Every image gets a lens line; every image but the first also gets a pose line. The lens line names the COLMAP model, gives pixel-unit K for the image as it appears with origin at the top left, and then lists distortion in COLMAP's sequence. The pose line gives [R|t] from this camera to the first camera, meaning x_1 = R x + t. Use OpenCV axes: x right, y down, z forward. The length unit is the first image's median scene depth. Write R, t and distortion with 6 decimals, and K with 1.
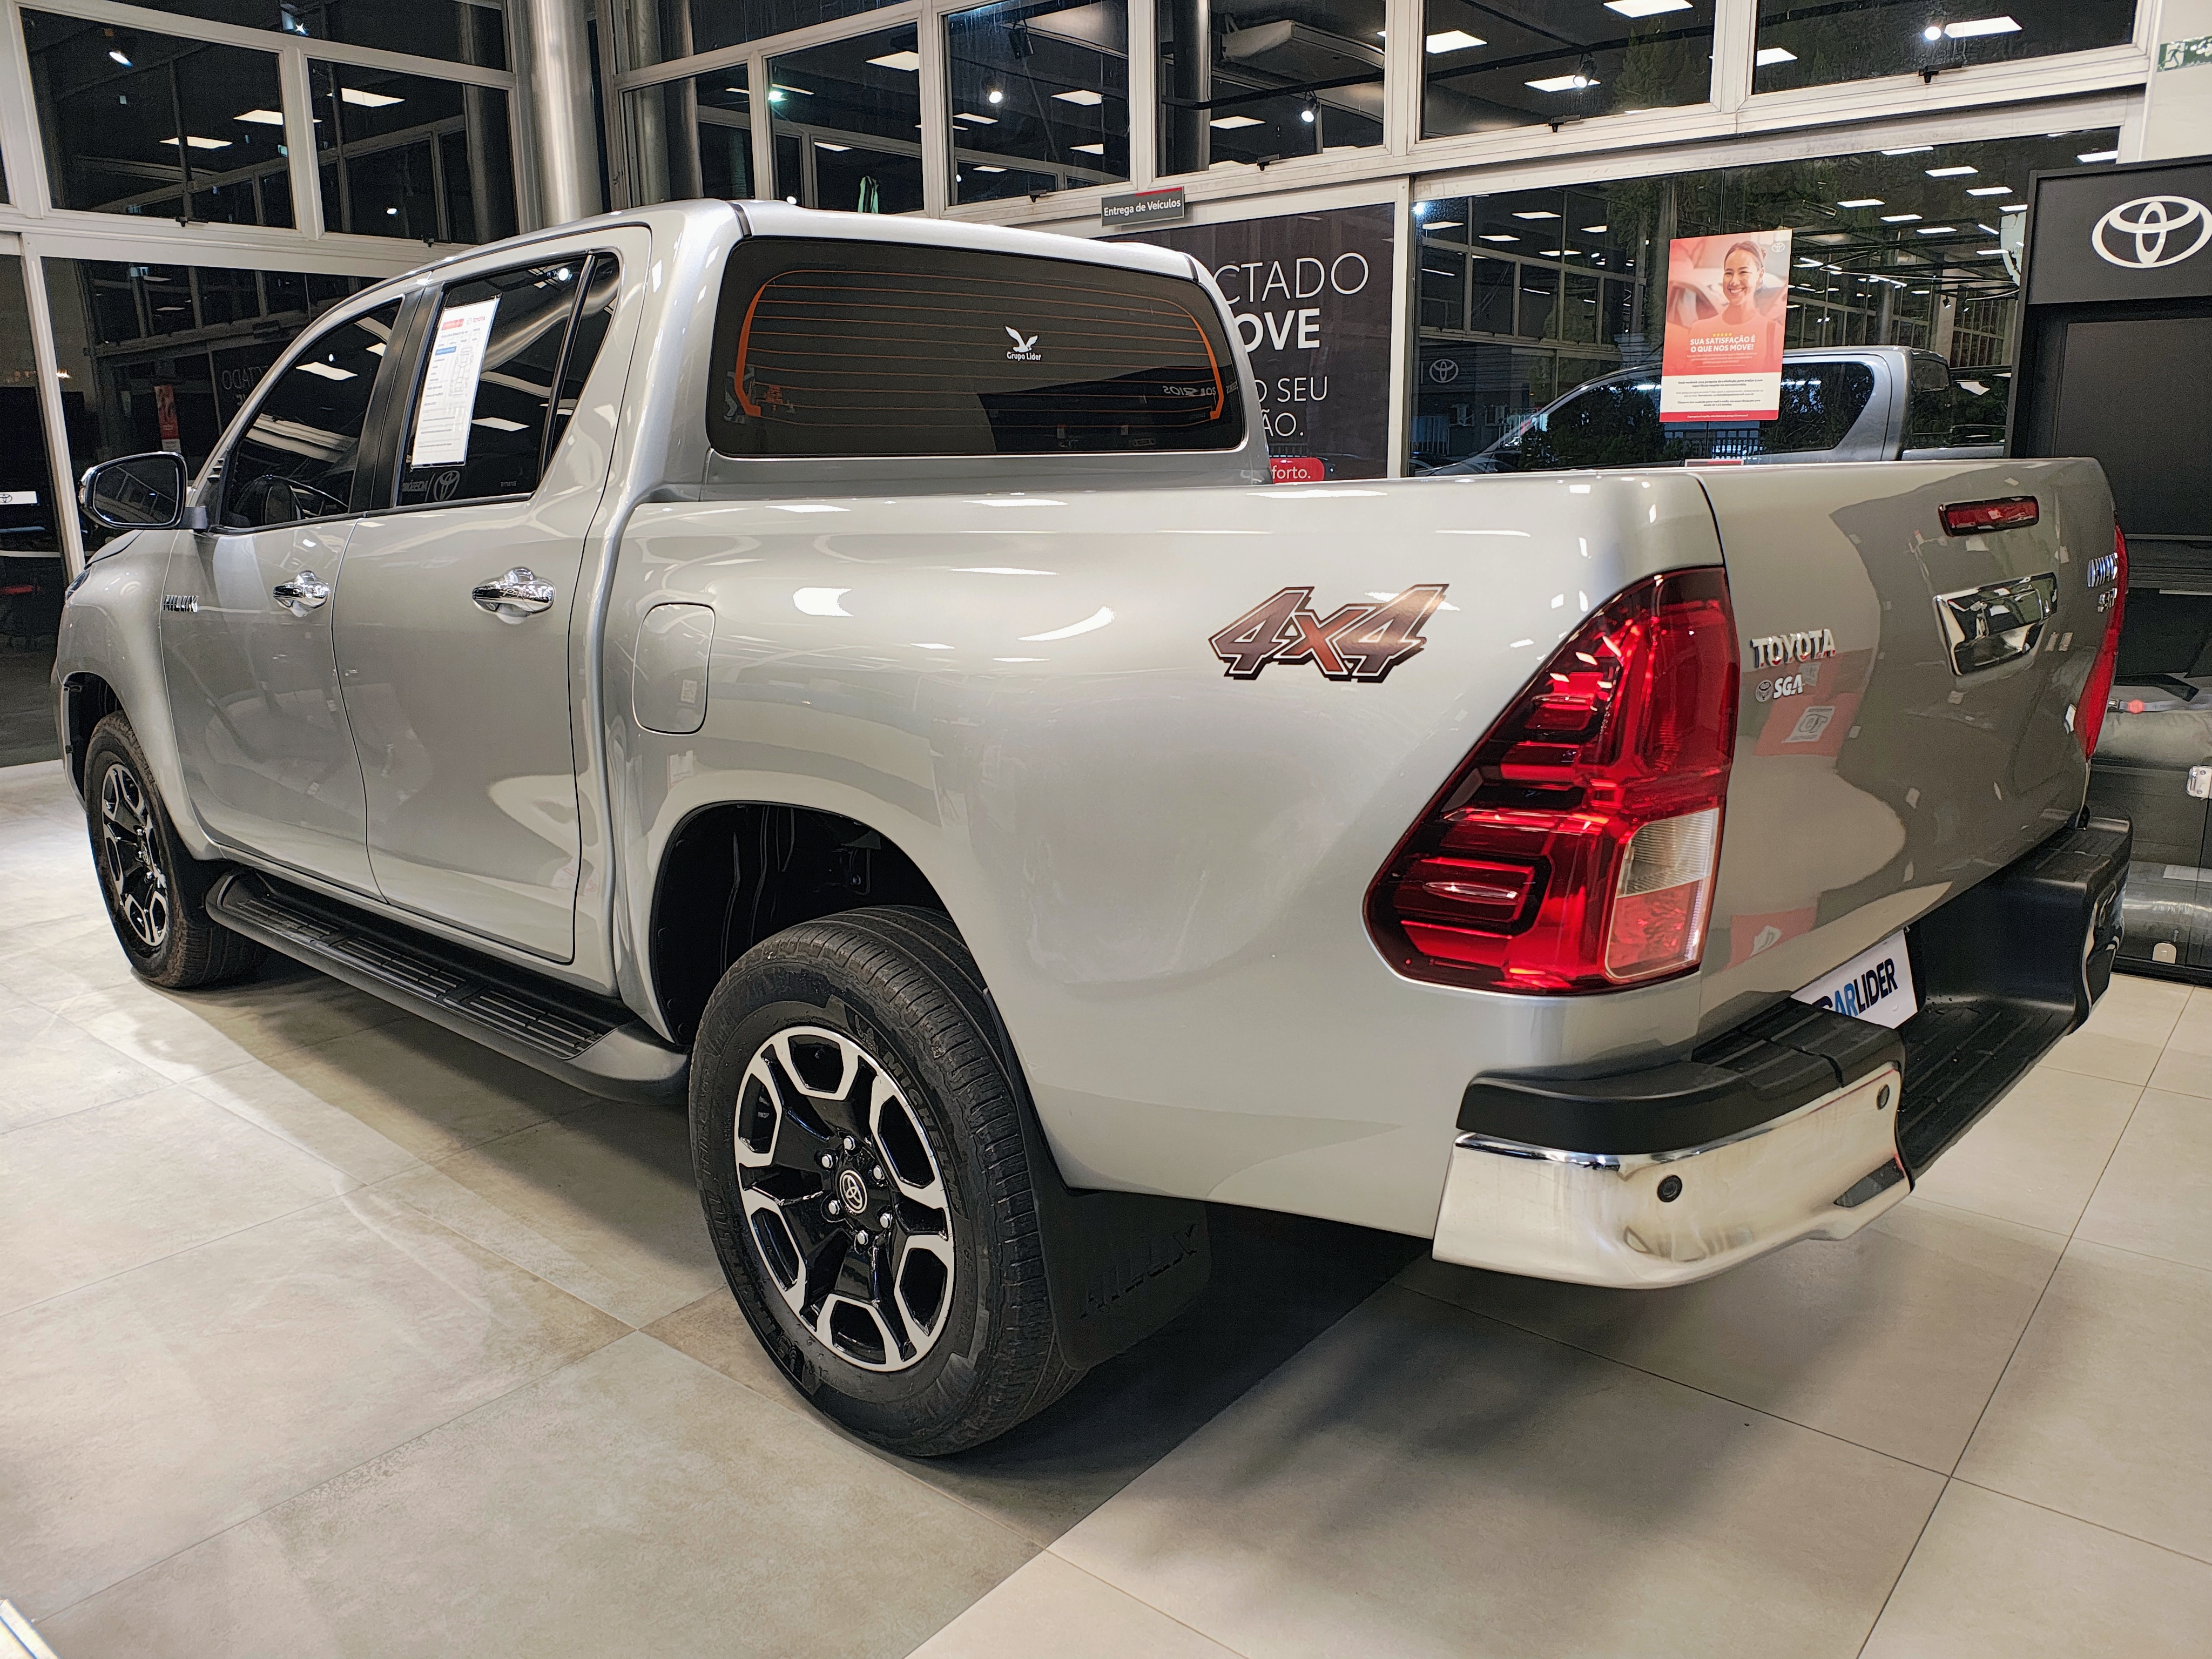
lens RADIAL K [[1650.3, 0, 1112.0], [0, 1650.3, 832.9], [0, 0, 1]] dist [0.003628, -0.033599]
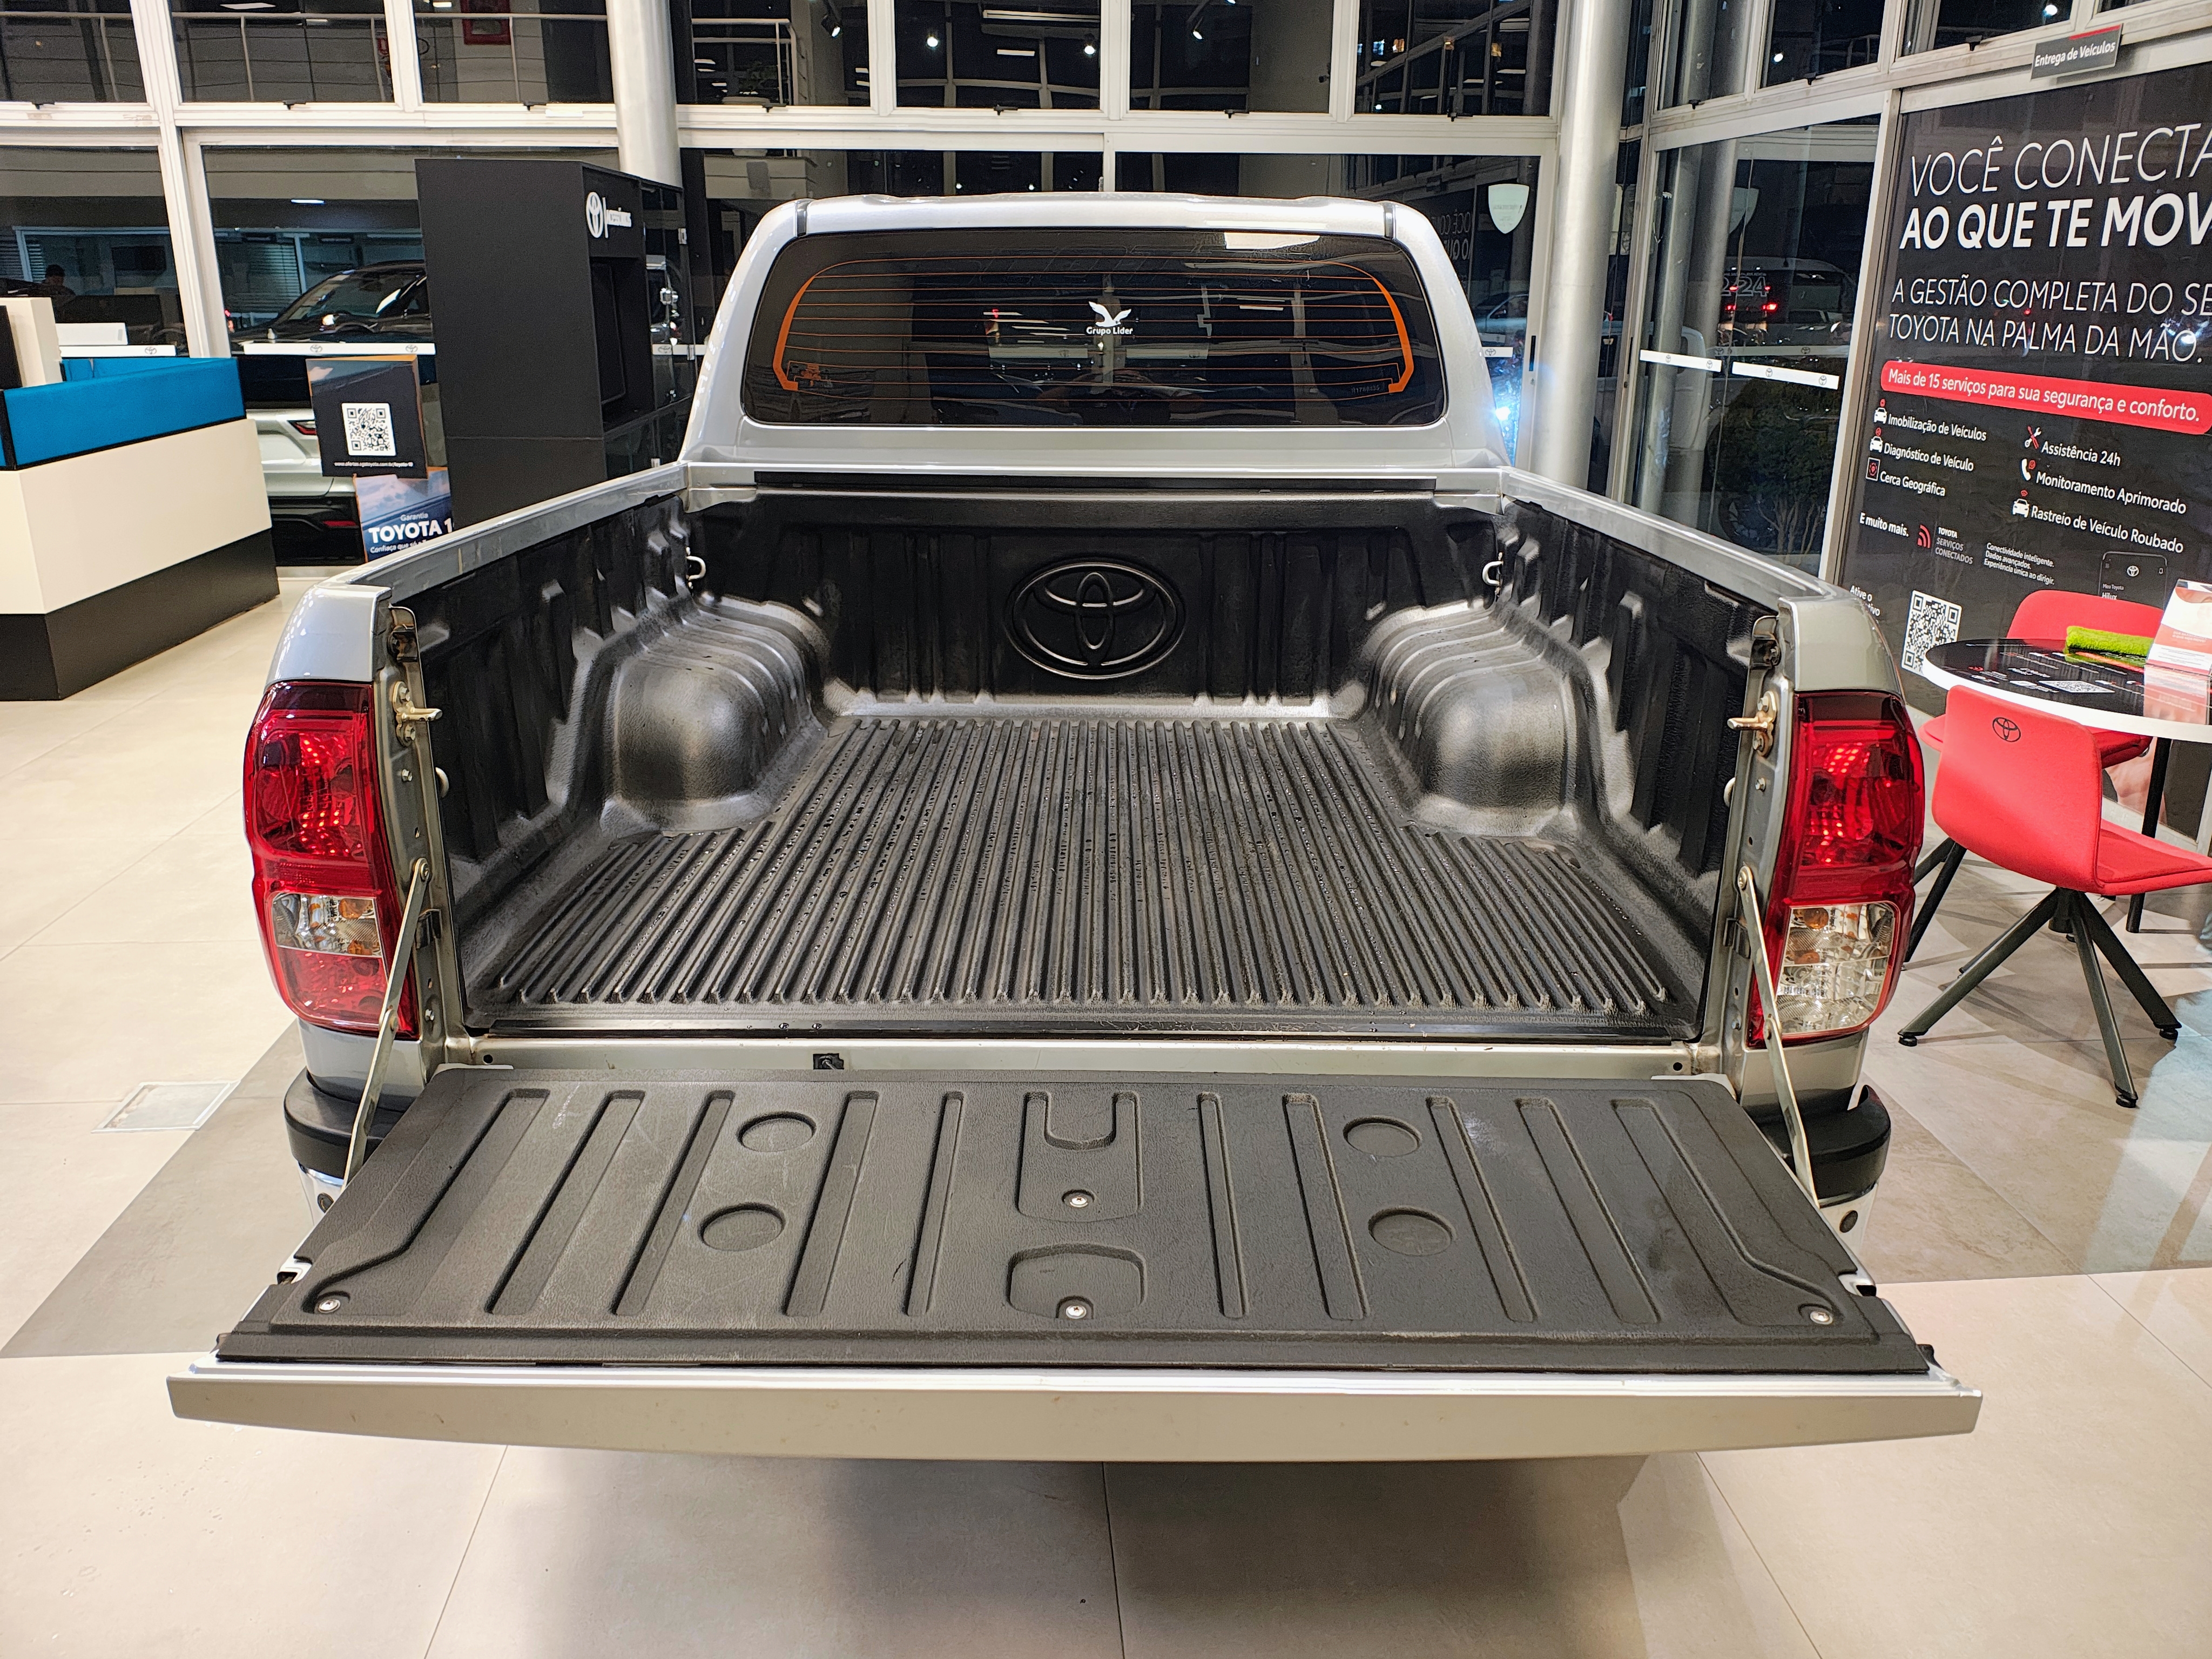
lens RADIAL K [[1650.3, 0, 1105.5], [0, 1650.3, 818.9], [0, 0, 1]] dist [0.003628, -0.033599]
pose [[0.668180, 0.247203, -0.701731, 0.427478], [-0.177987, 0.968911, 0.171847, -0.099655], [0.722396, 0.010075, 0.691406, 0.172292]]
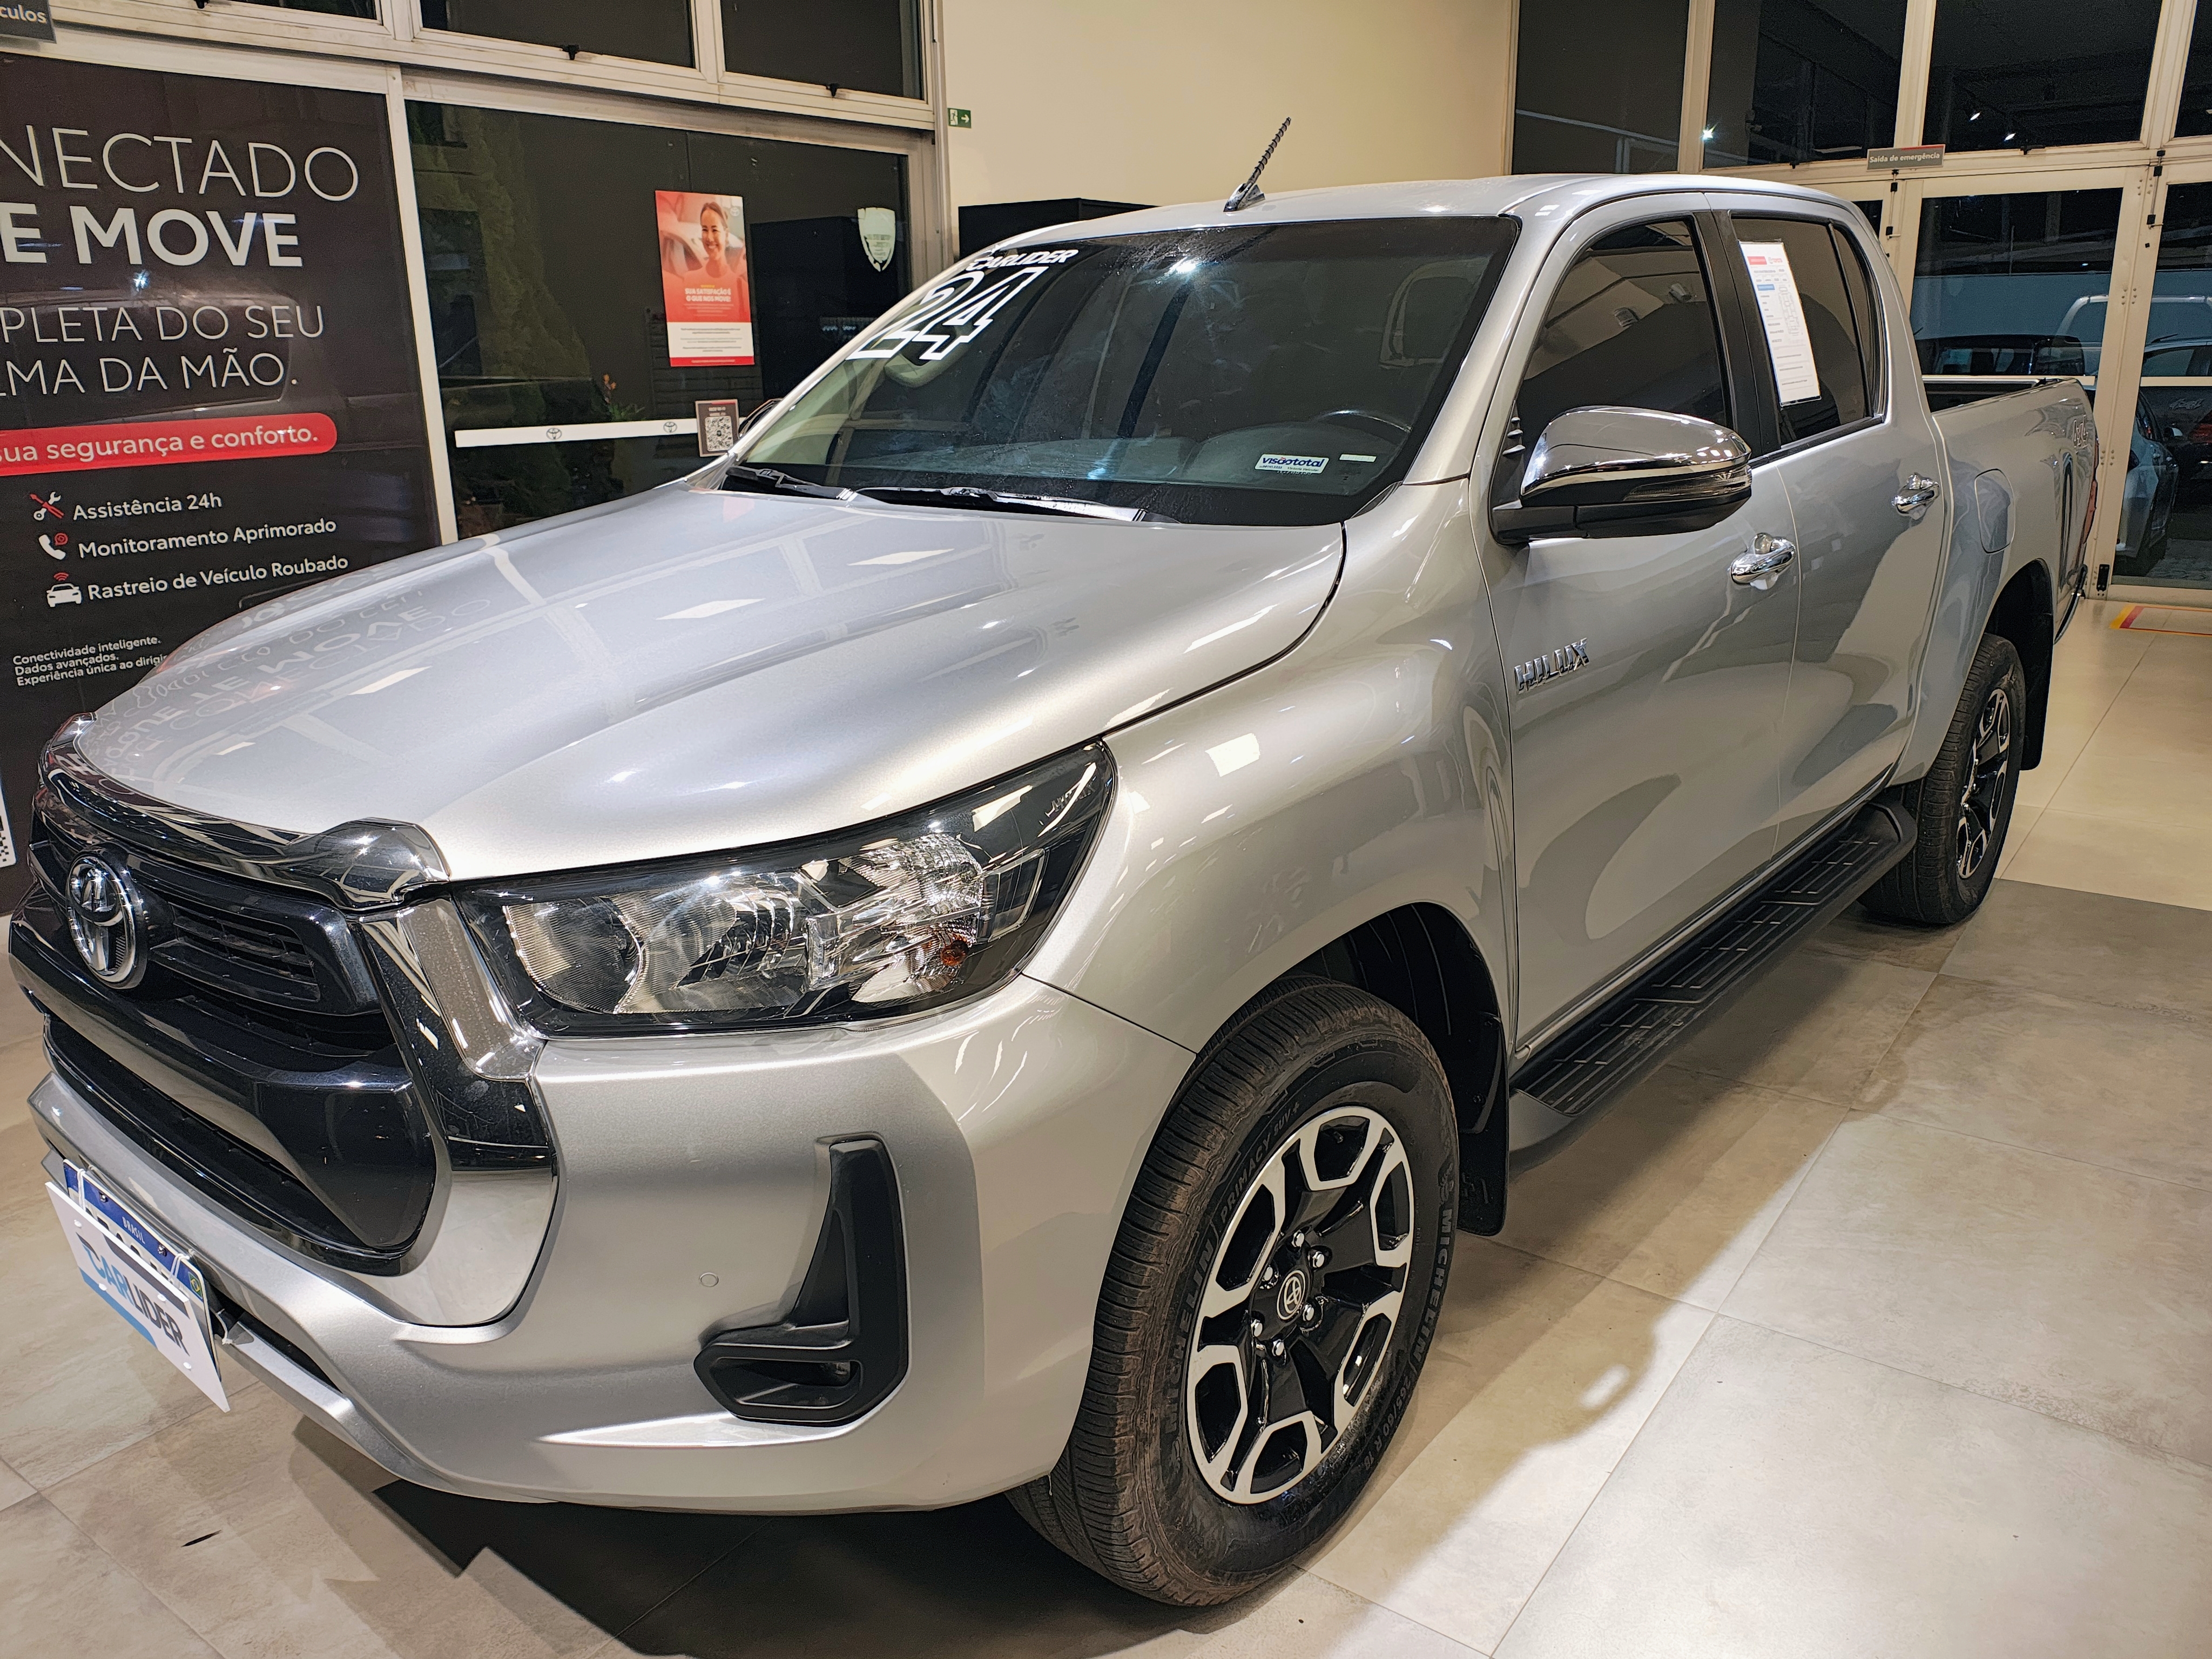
lens RADIAL K [[1650.3, 0, 1111.8], [0, 1650.3, 831.7], [0, 0, 1]] dist [0.003628, -0.033599]
pose [[-0.056883, -0.269323, 0.961369, -0.816211], [0.242433, 0.930381, 0.274986, -0.204112], [-0.968499, 0.248709, 0.012370, 0.829268]]
